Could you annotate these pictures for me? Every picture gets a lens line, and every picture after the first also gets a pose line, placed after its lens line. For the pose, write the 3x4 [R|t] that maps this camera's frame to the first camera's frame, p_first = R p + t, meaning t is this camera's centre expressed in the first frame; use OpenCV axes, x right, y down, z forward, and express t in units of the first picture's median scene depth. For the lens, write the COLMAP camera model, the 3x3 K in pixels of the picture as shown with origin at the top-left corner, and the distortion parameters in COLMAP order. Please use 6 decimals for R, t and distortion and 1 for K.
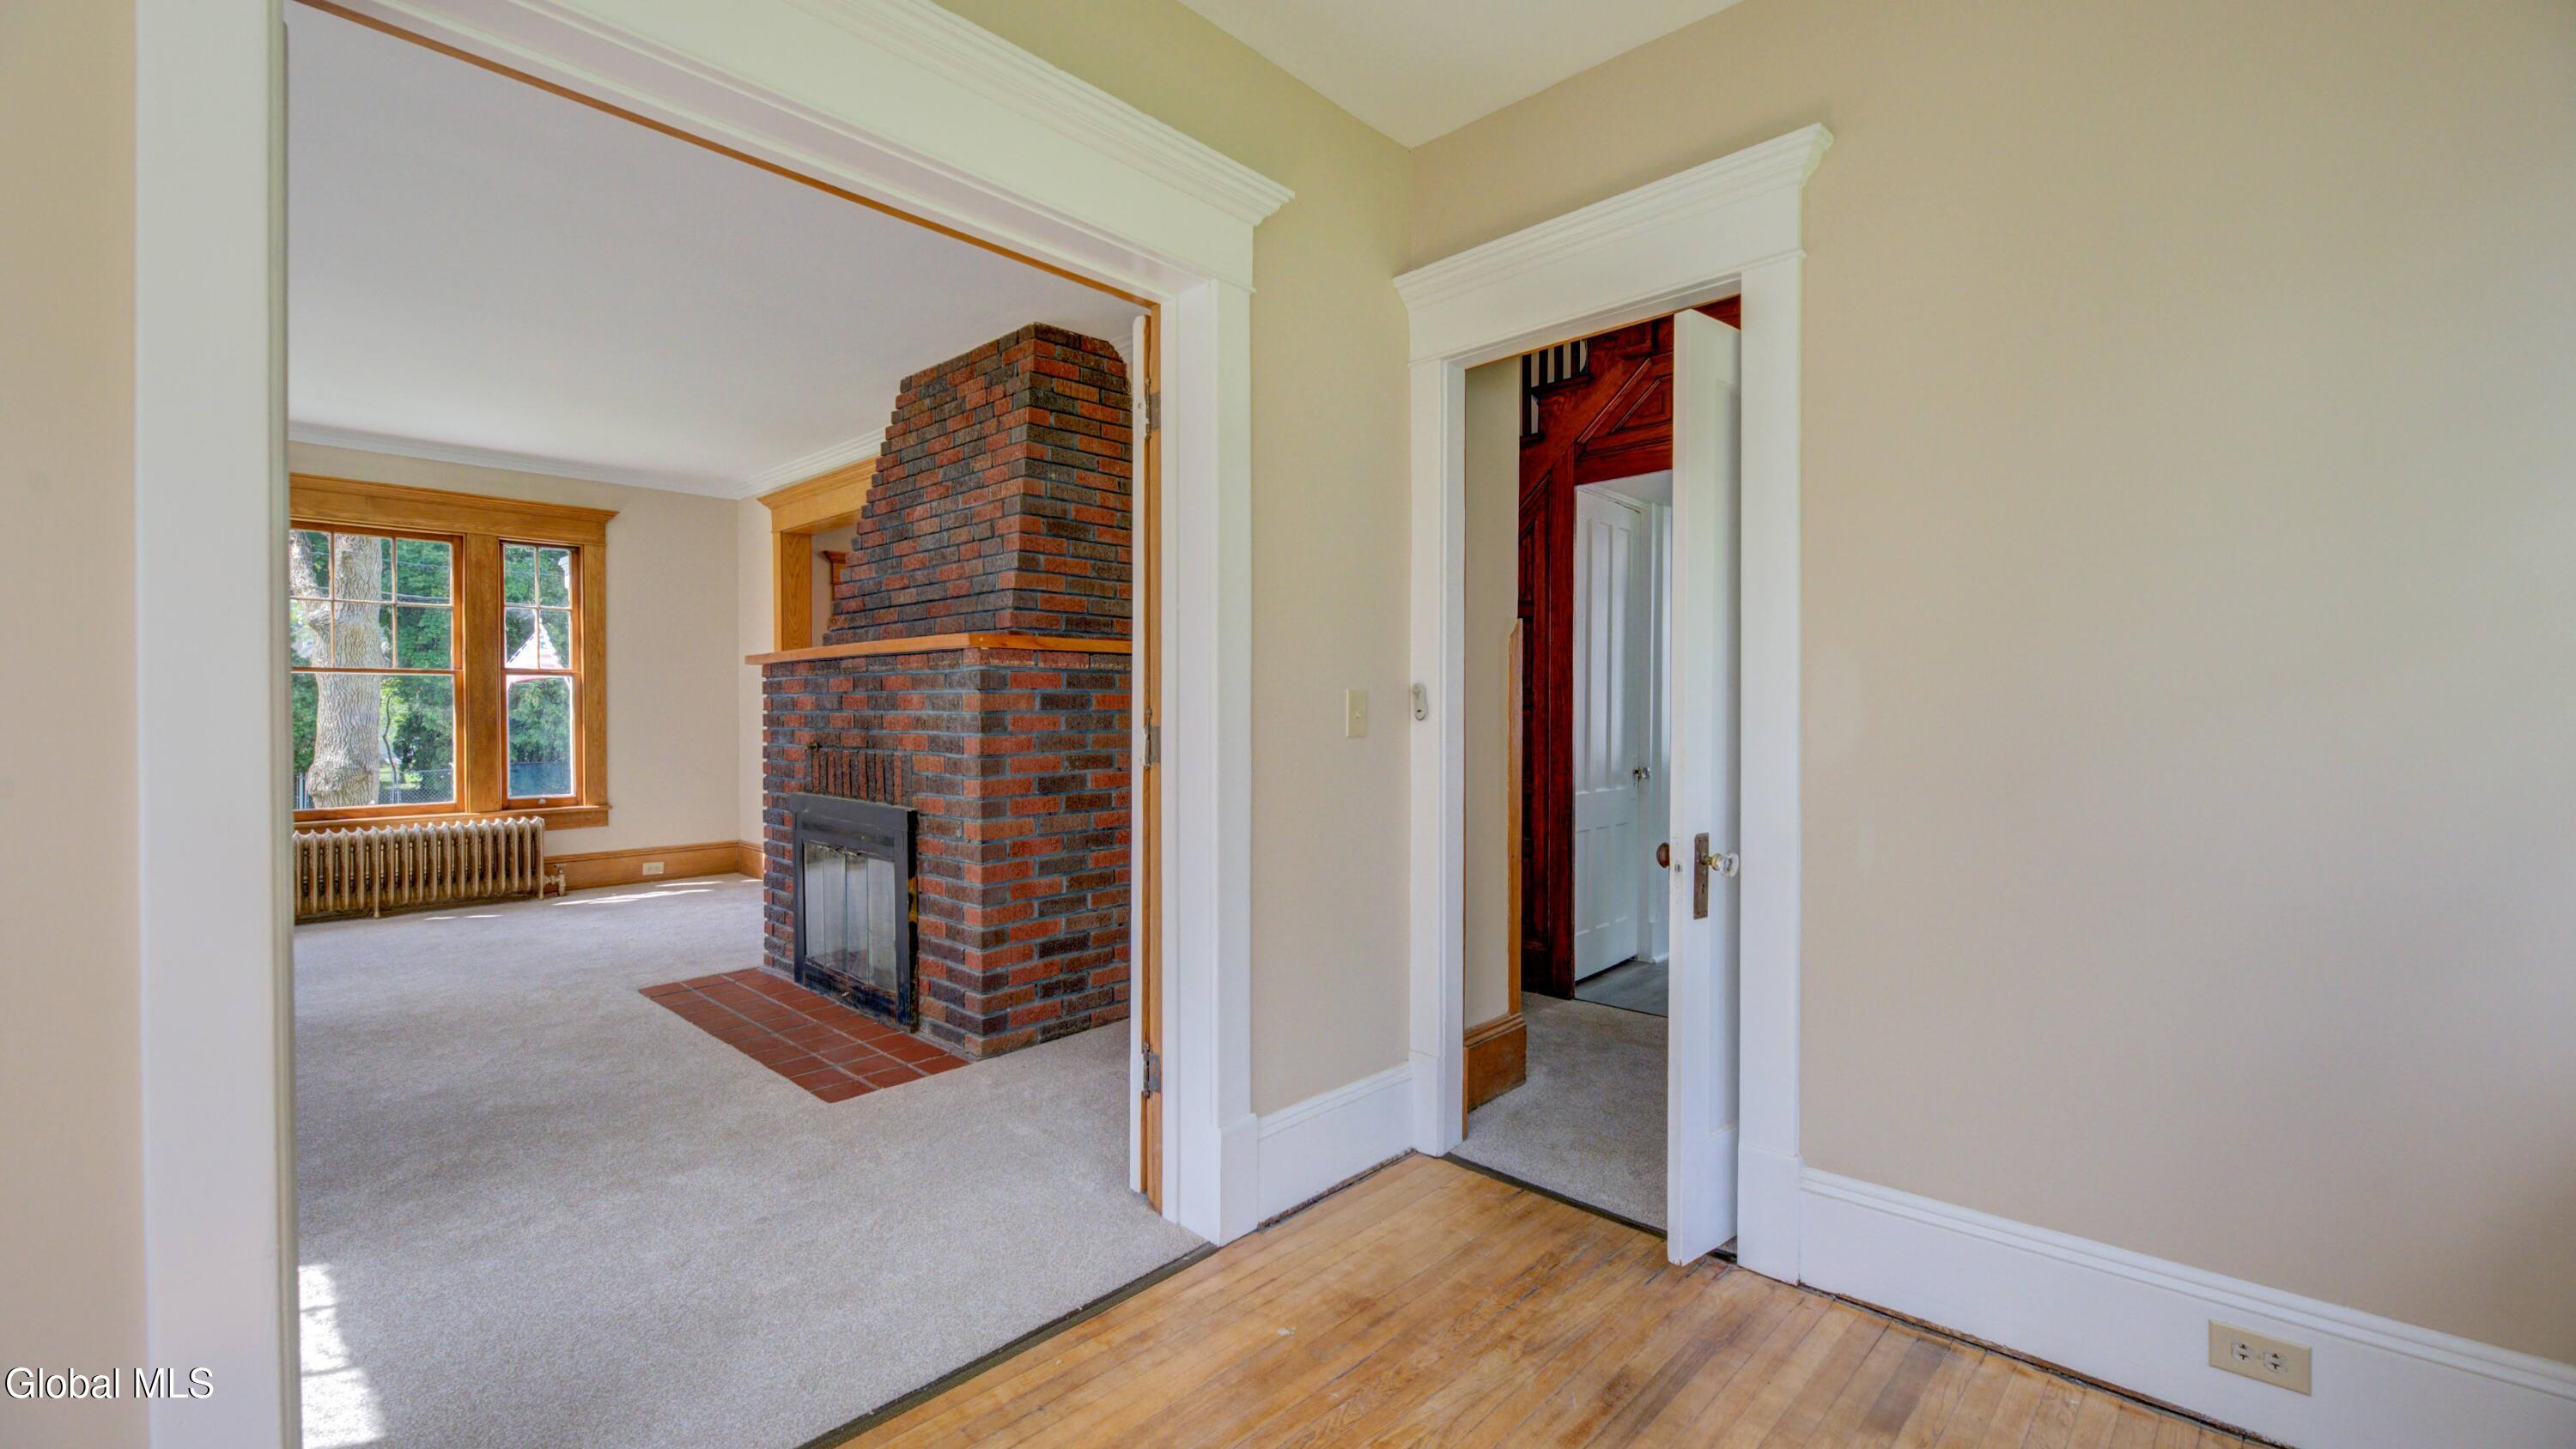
lens RADIAL K [[1091.6, 0, 1232.4], [0, 1091.6, 733.6], [0, 0, 1]] dist [0.001343, 0.000165]
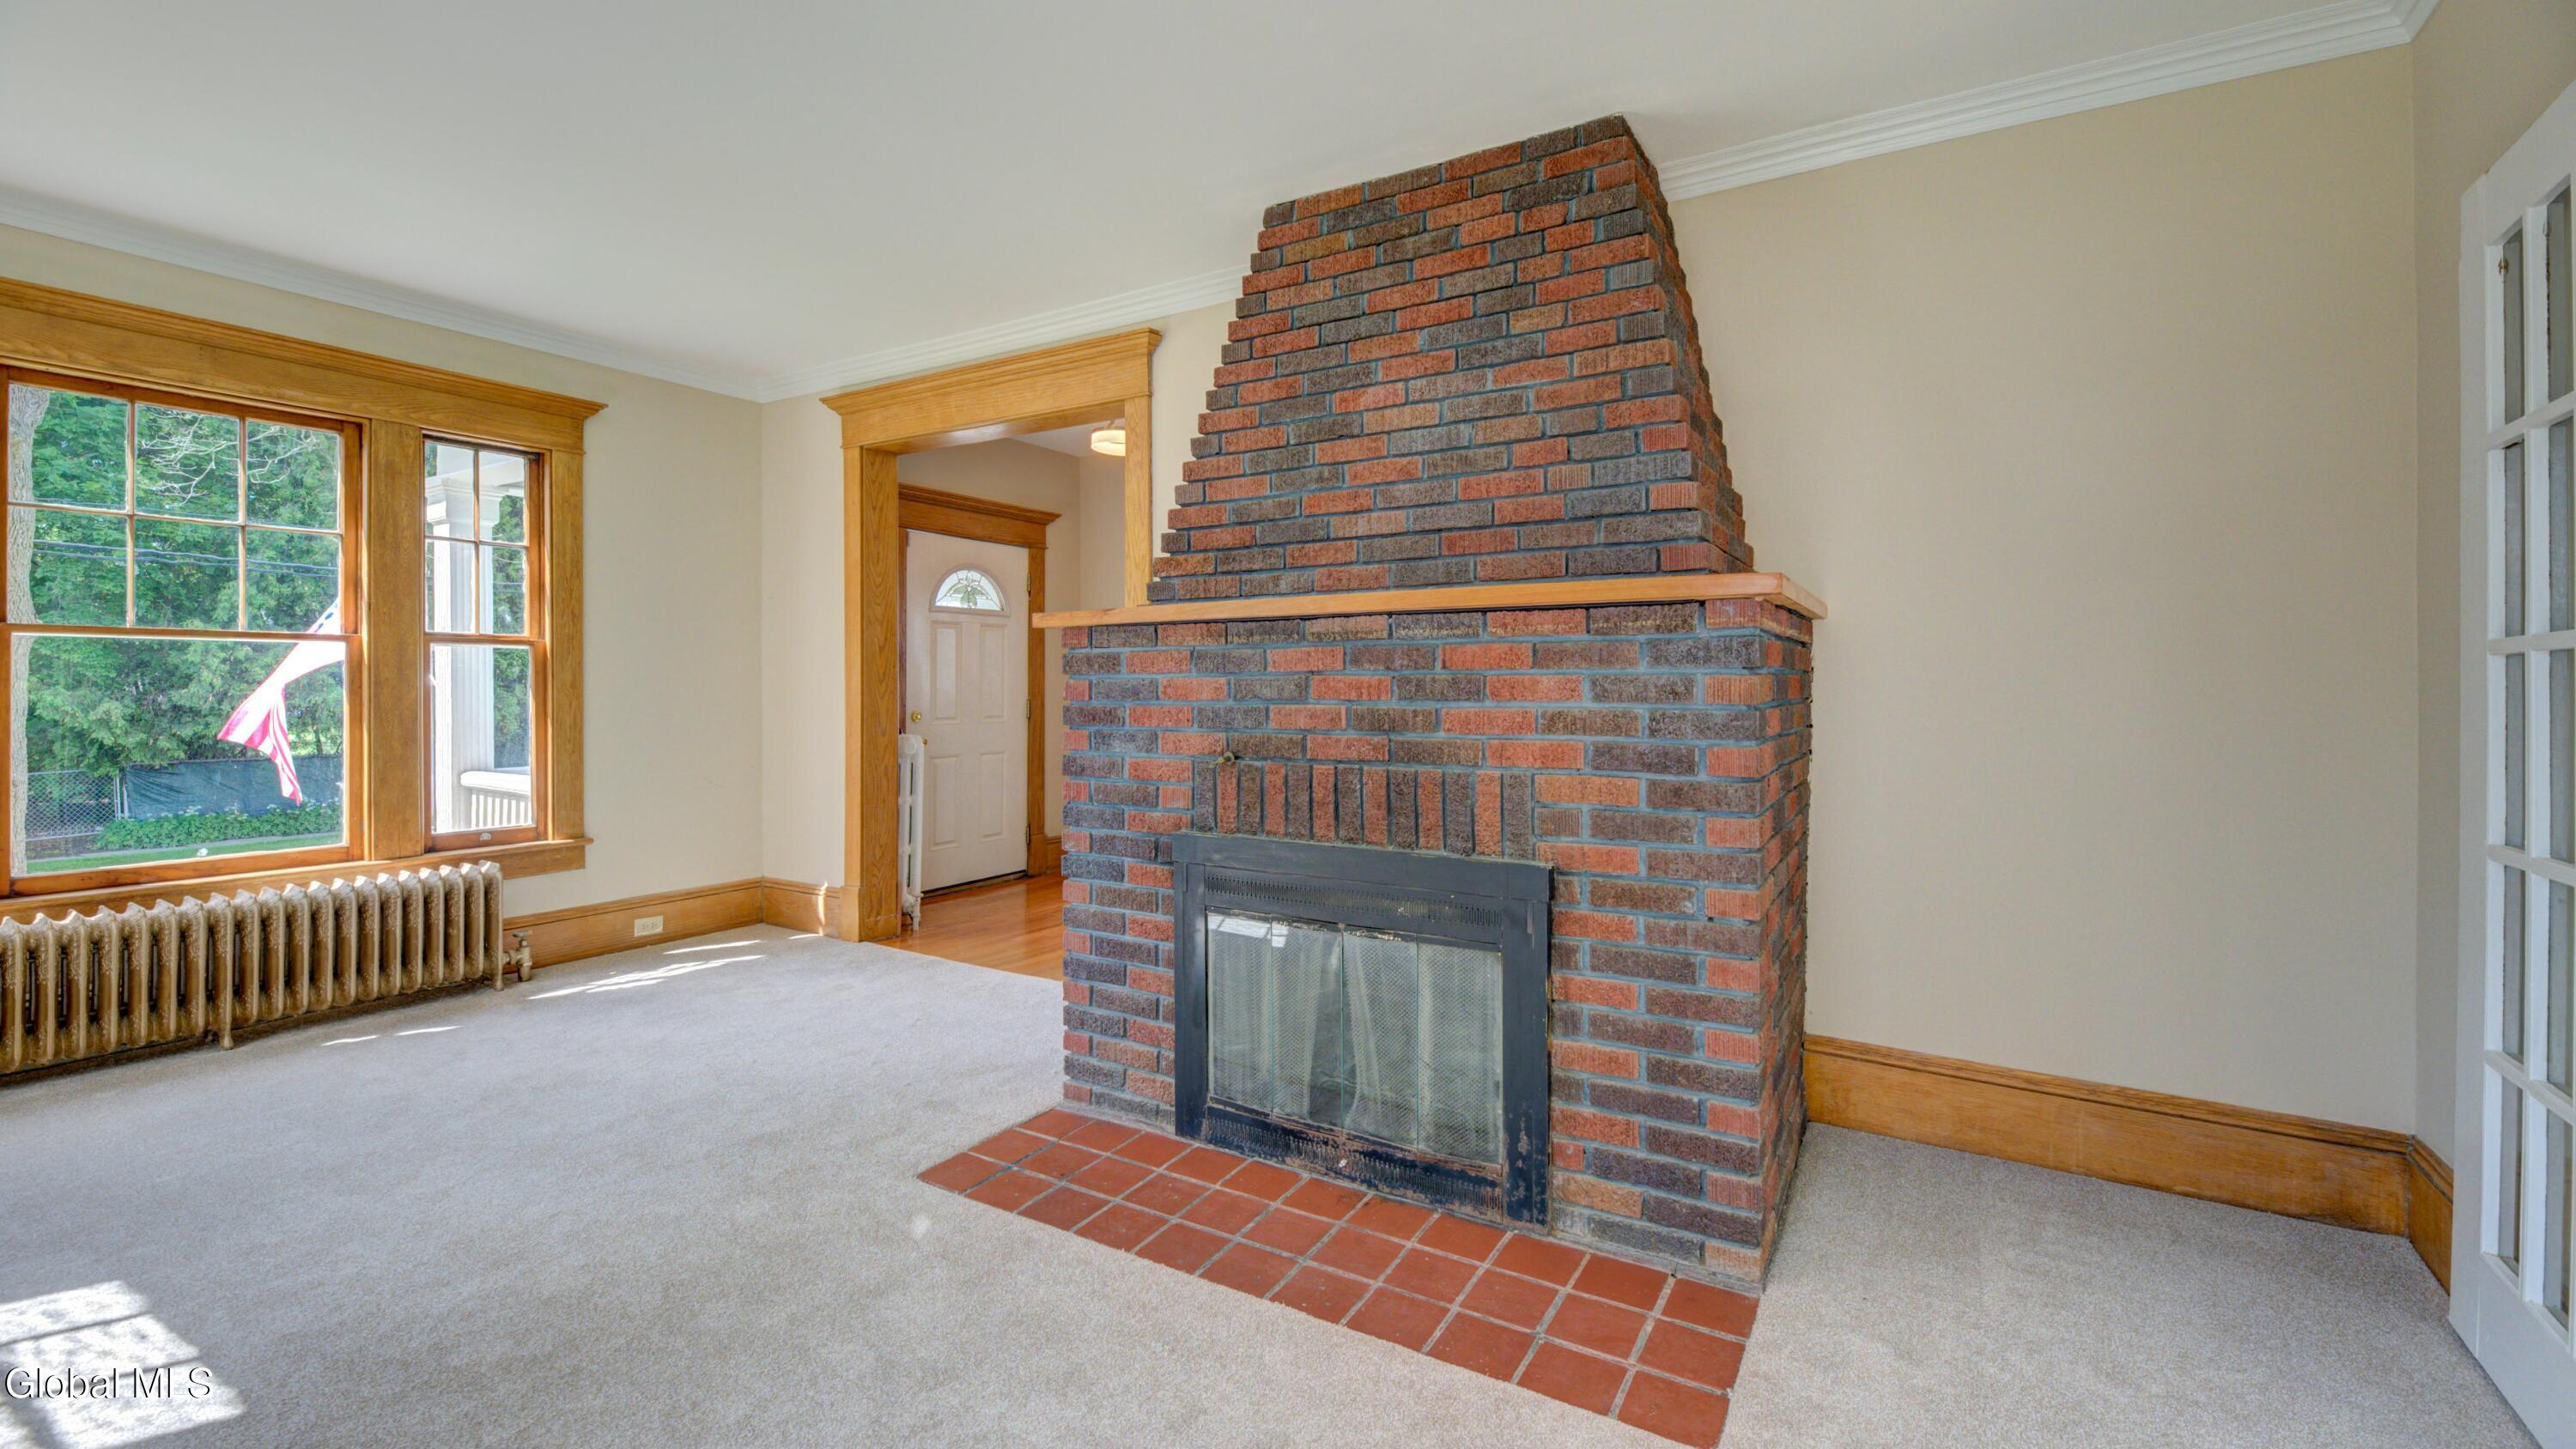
lens RADIAL K [[1091.6, 0, 1295.6], [0, 1091.6, 703.5], [0, 0, 1]] dist [0.001343, 0.000165]
pose [[0.970538, -0.003728, 0.240920, -0.335142], [0.006078, 0.999941, -0.009012, -0.009400], [-0.240873, 0.010211, 0.970503, 0.258553]]
